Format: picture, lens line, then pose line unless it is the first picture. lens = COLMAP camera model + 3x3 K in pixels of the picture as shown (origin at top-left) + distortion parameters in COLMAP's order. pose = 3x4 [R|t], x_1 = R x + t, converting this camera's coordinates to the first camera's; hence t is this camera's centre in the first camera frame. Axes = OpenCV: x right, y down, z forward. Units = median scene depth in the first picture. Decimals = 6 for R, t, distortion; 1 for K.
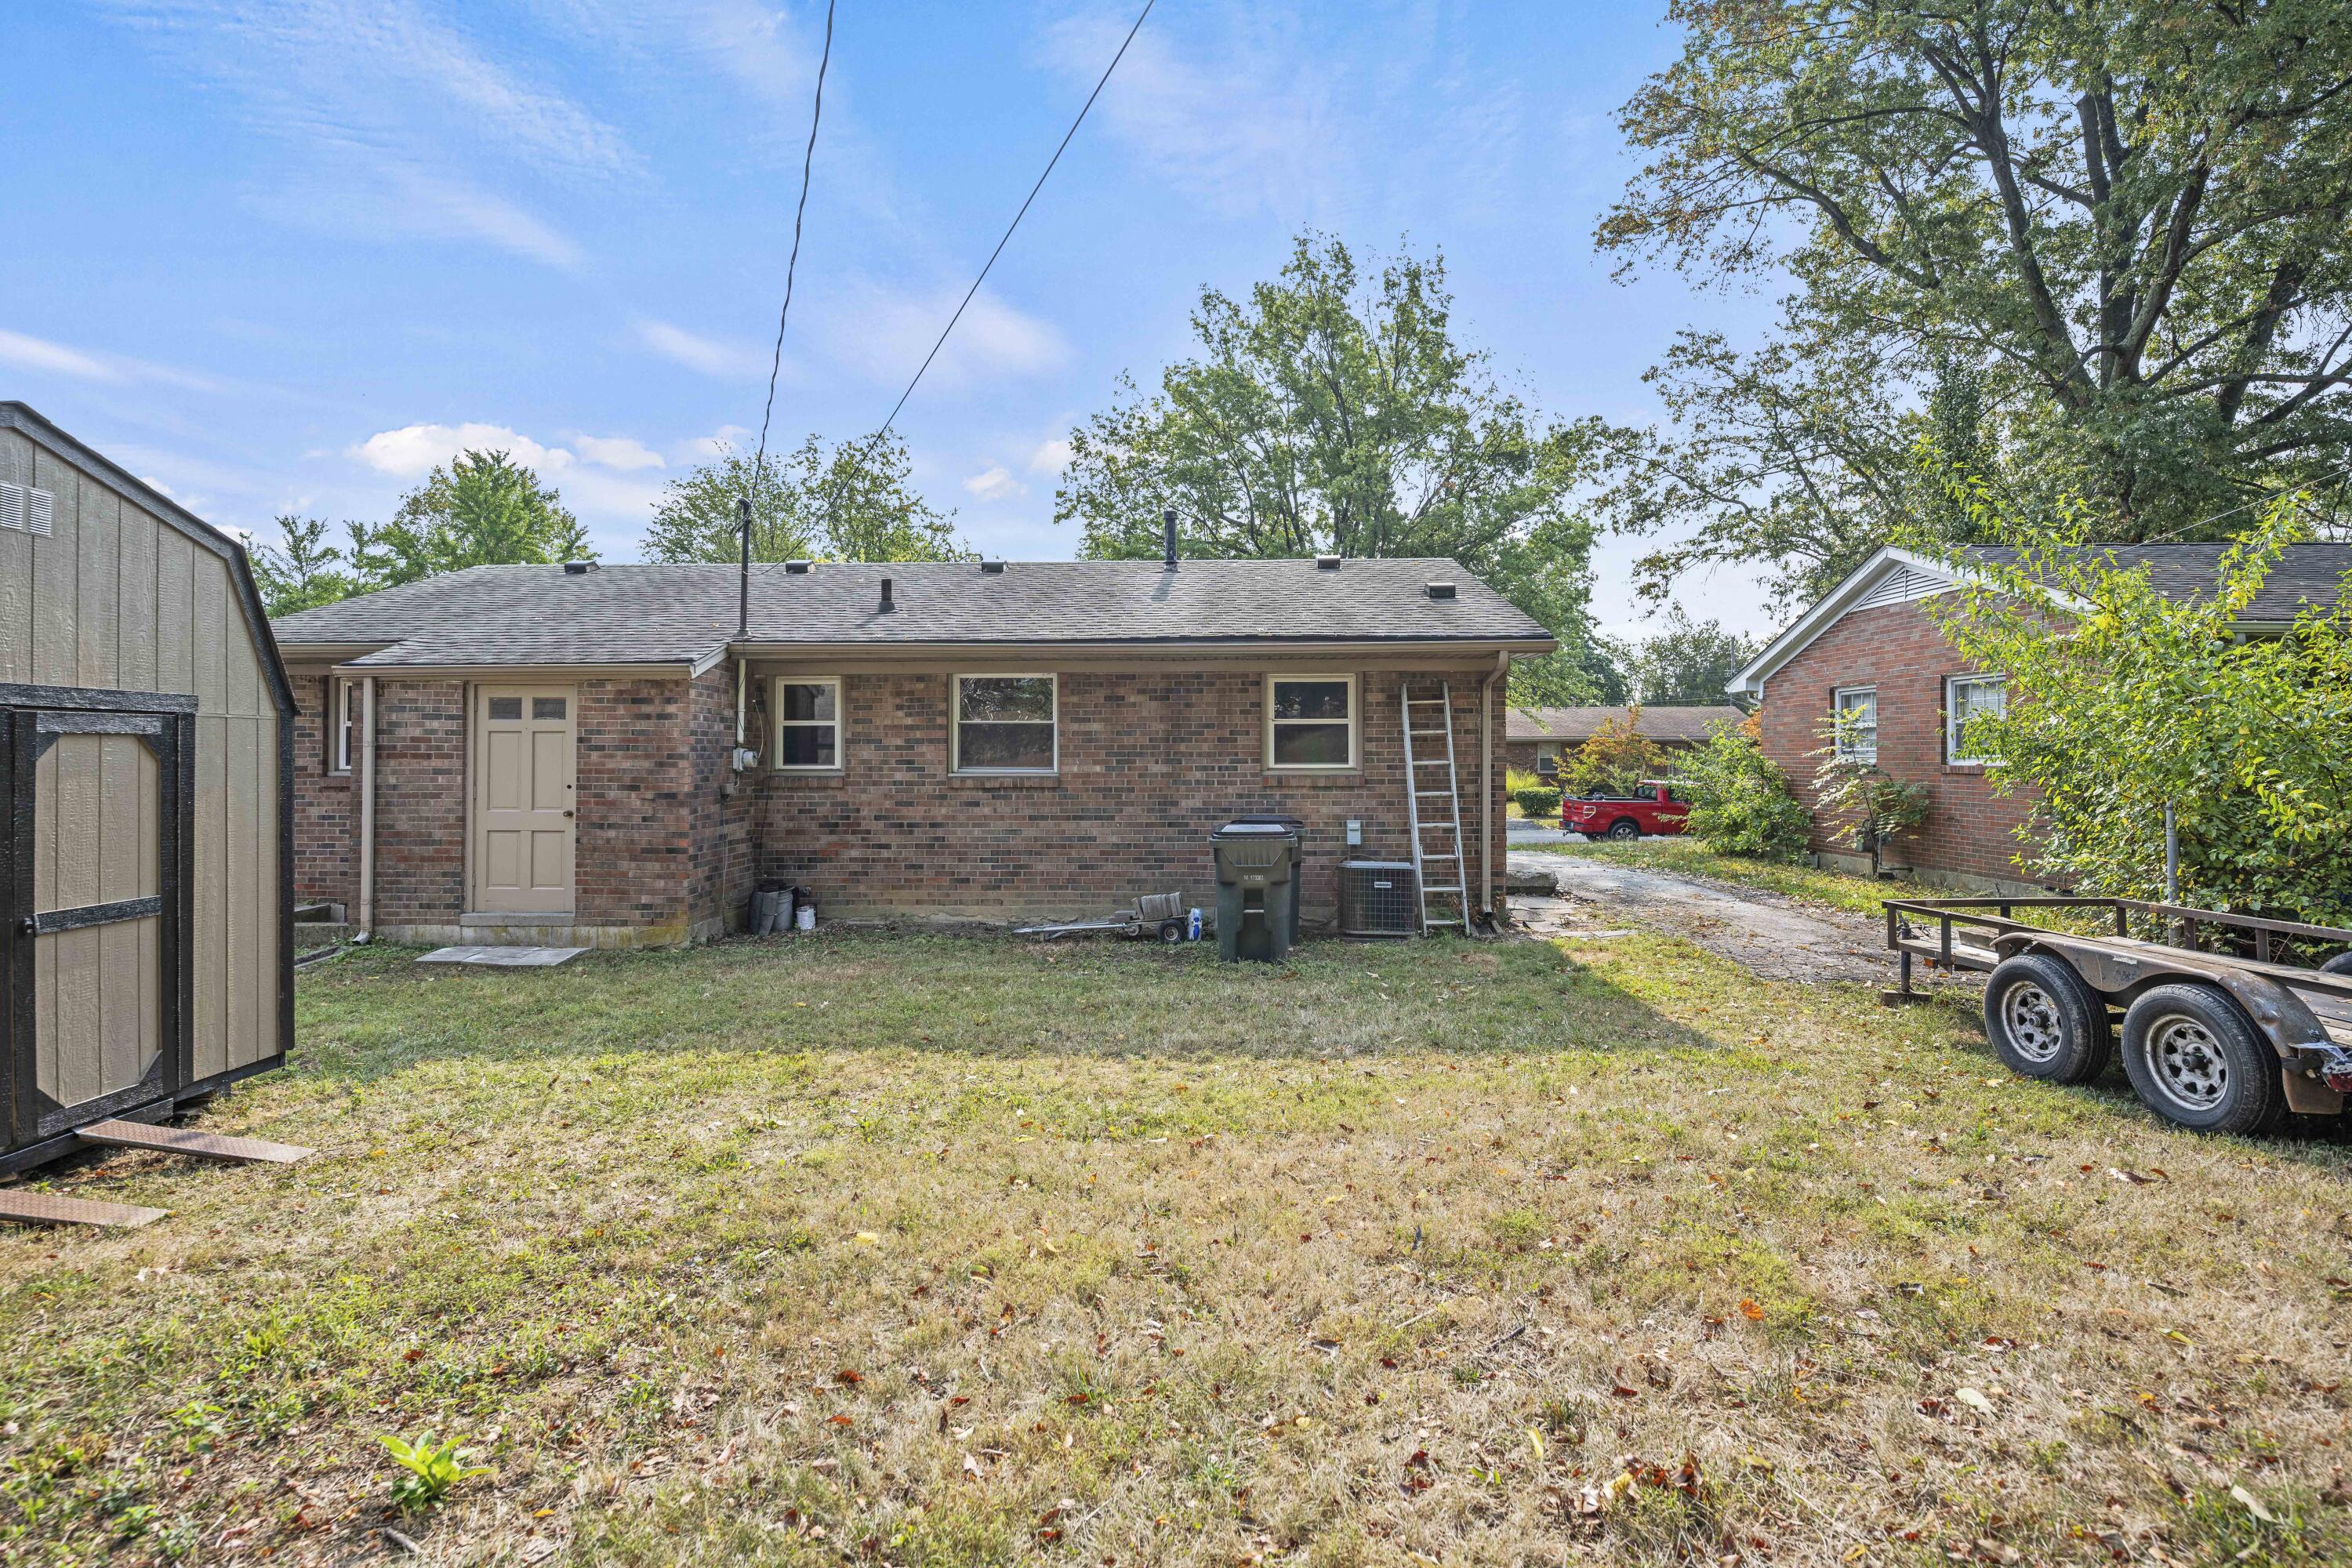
lens RADIAL K [[1158.5, 0, 1178.3], [0, 1158.5, 744.4], [0, 0, 1]] dist [0.000100, 0.000145]
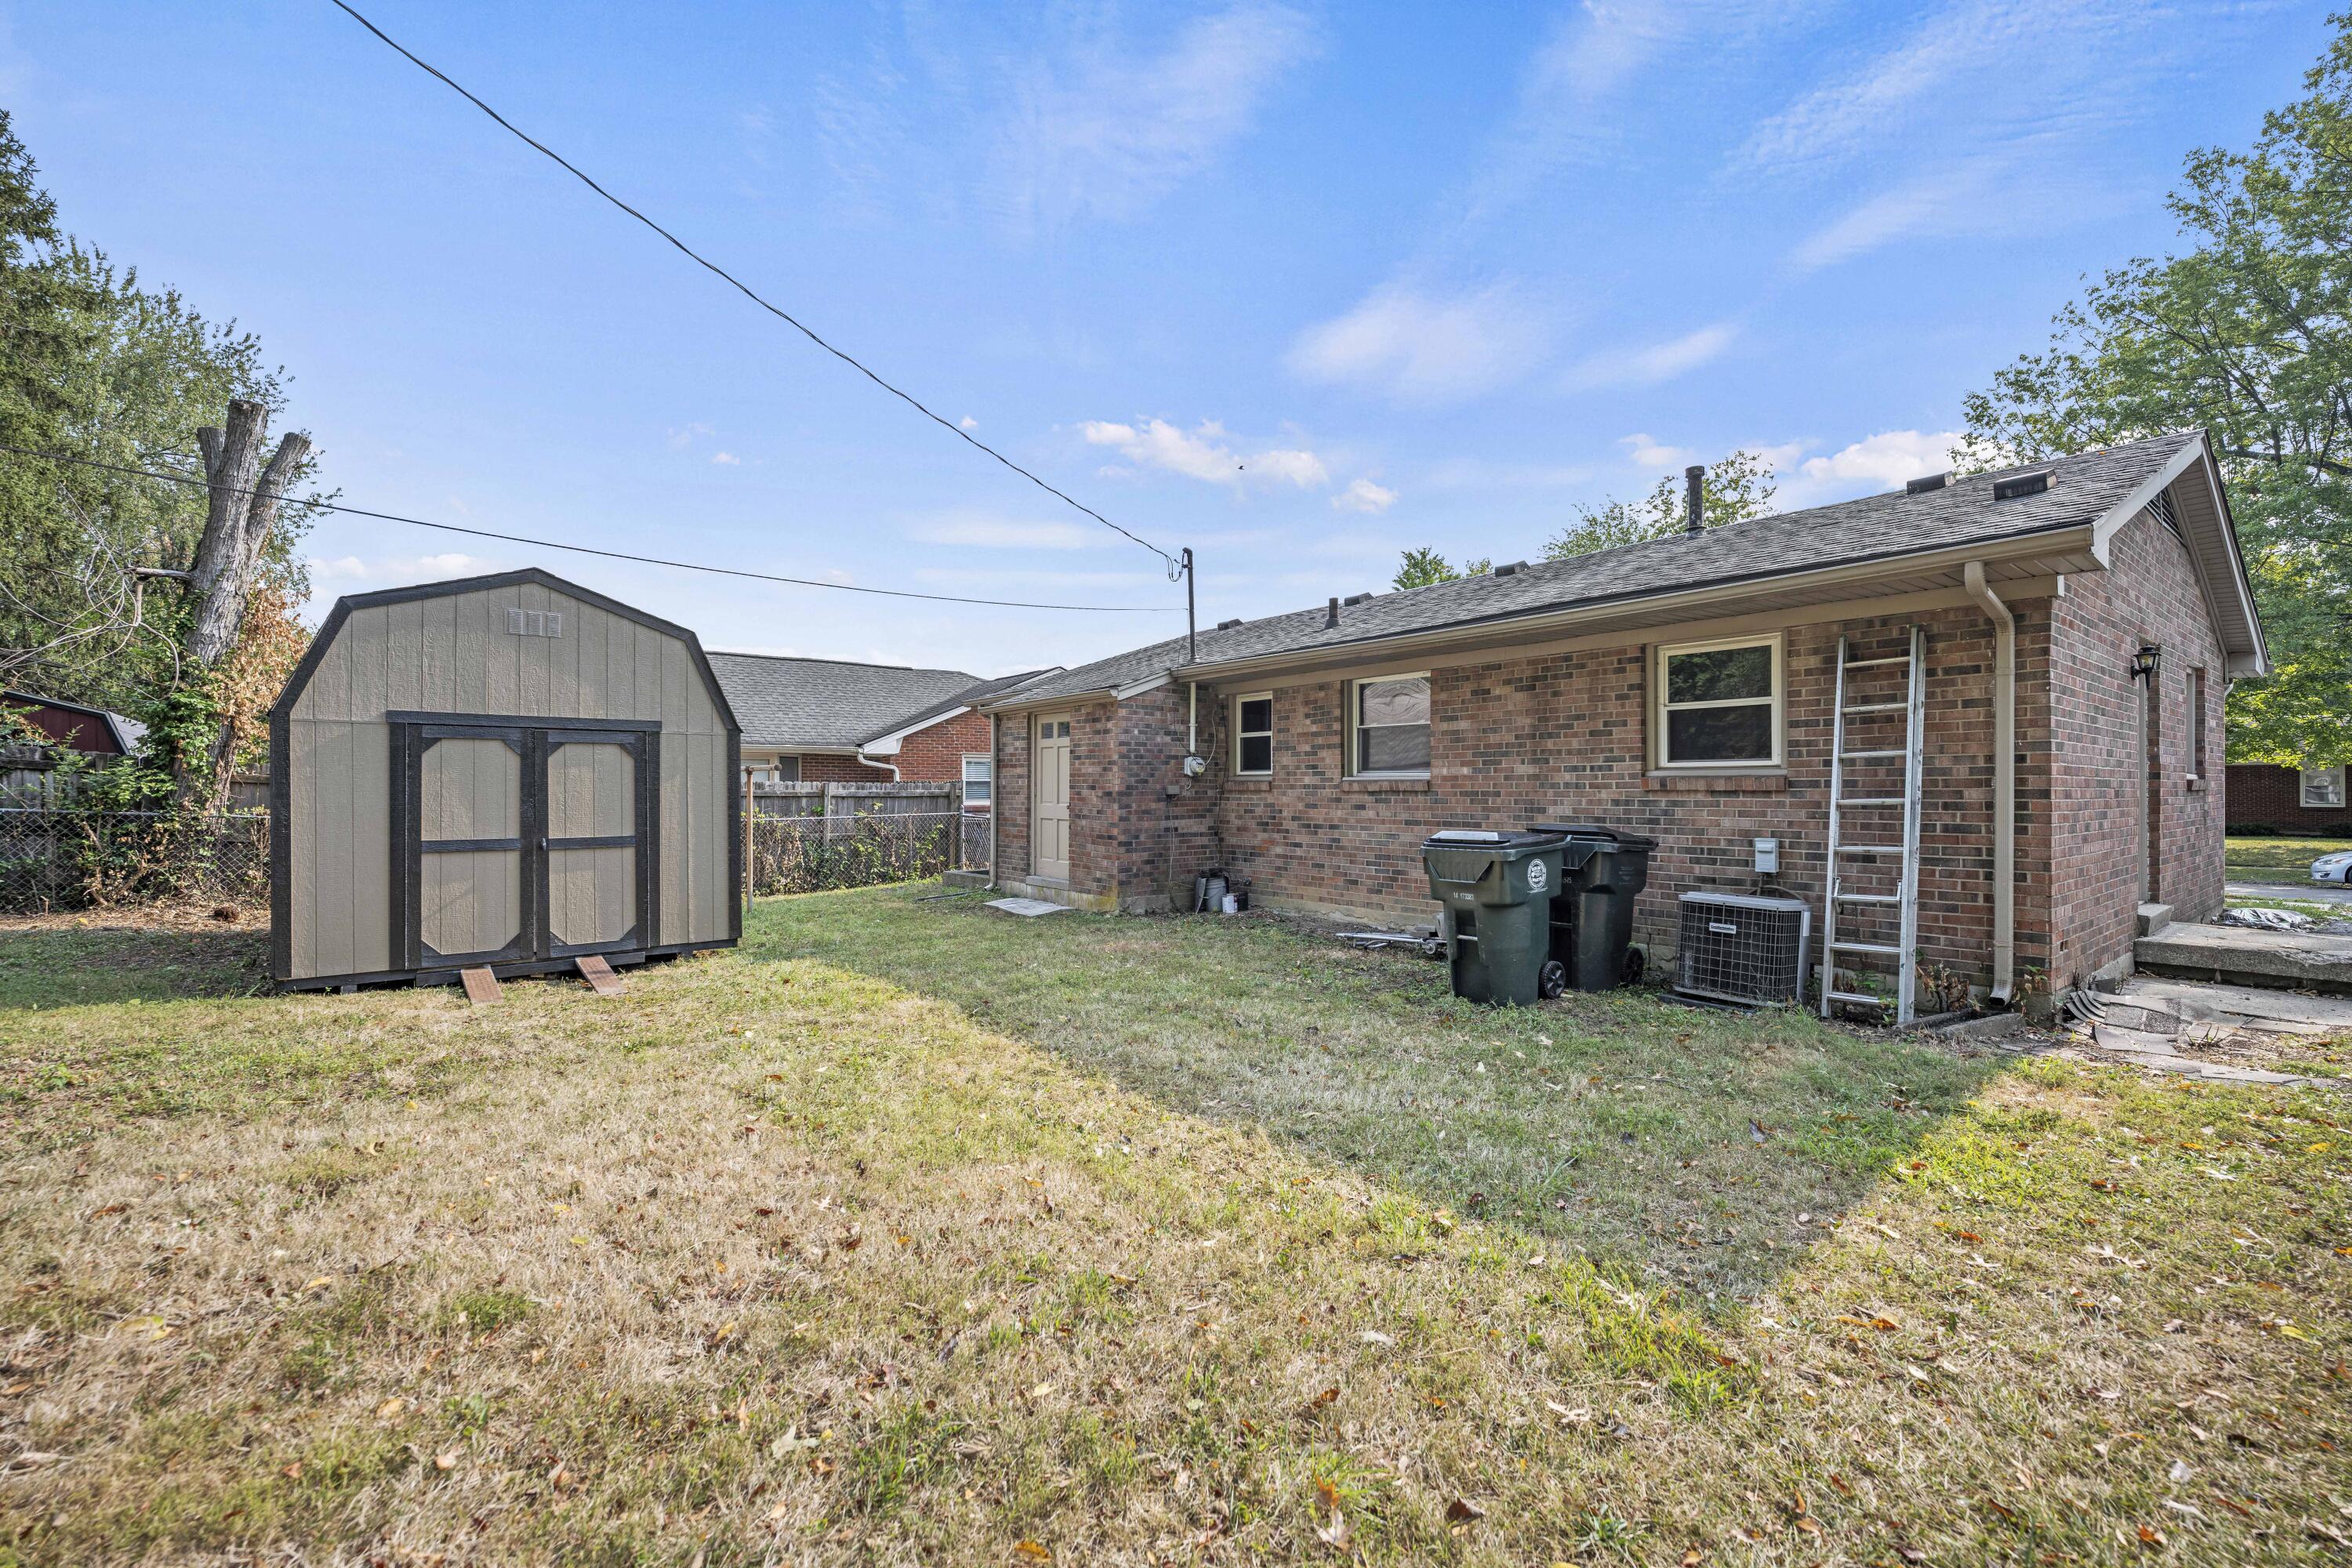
lens RADIAL K [[977.9, 0, 1174.5], [0, 977.9, 773.5], [0, 0, 1]] dist [0.000641, 0.000291]
pose [[0.633351, -0.010451, -0.773794, 0.386912], [0.008983, 0.999941, -0.006153, 0.026237], [0.773813, -0.003054, 0.633407, 0.338312]]
